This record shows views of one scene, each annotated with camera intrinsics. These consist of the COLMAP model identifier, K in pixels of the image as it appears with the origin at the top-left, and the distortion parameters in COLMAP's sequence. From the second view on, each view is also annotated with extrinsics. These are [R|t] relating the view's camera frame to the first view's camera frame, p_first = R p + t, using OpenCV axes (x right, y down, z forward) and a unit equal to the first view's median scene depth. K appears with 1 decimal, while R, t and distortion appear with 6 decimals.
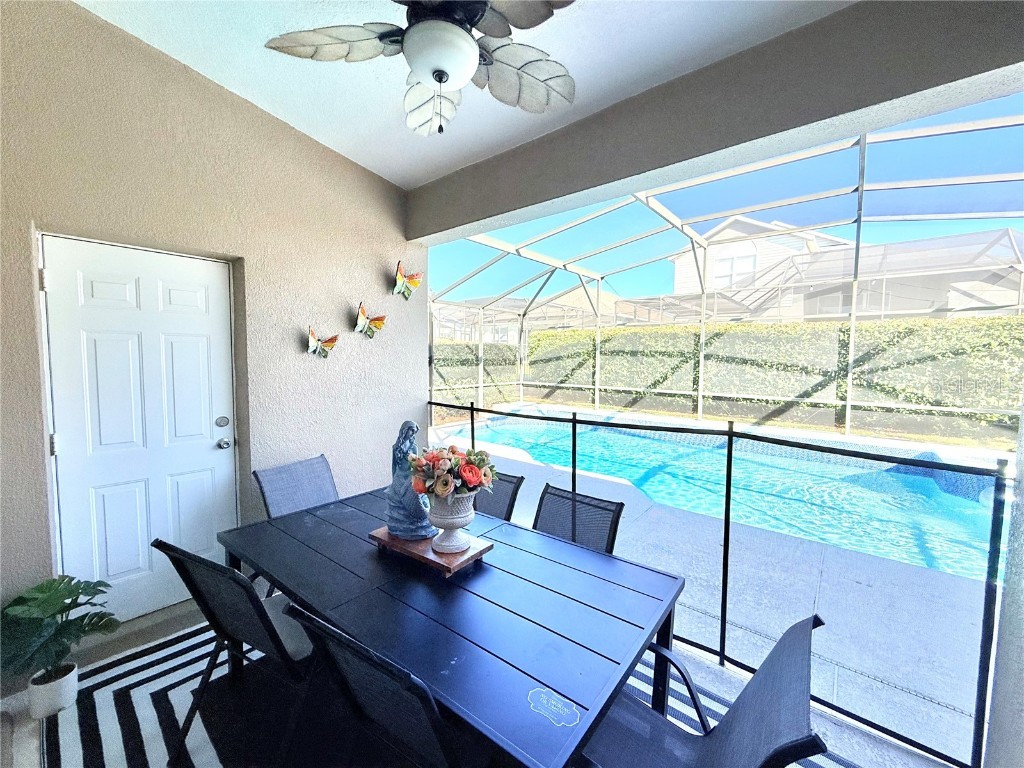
lens RADIAL K [[408.6, 0, 508.6], [0, 408.6, 385.7], [0, 0, 1]] dist [-0.000283, -0.000091]
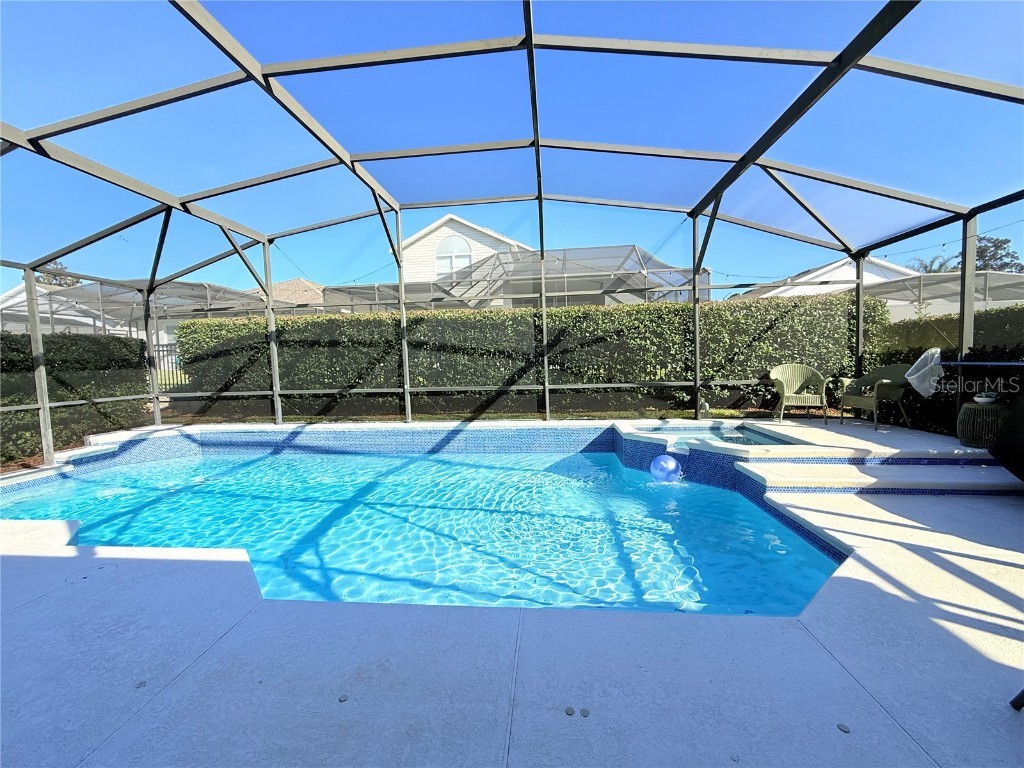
lens RADIAL K [[408.6, 0, 509.6], [0, 408.6, 383.0], [0, 0, 1]] dist [-0.000283, -0.000091]
pose [[0.826854, -0.066807, 0.558435, 0.195351], [0.077333, 0.996994, 0.004768, 0.018521], [-0.557075, 0.039243, 0.829534, 0.218596]]
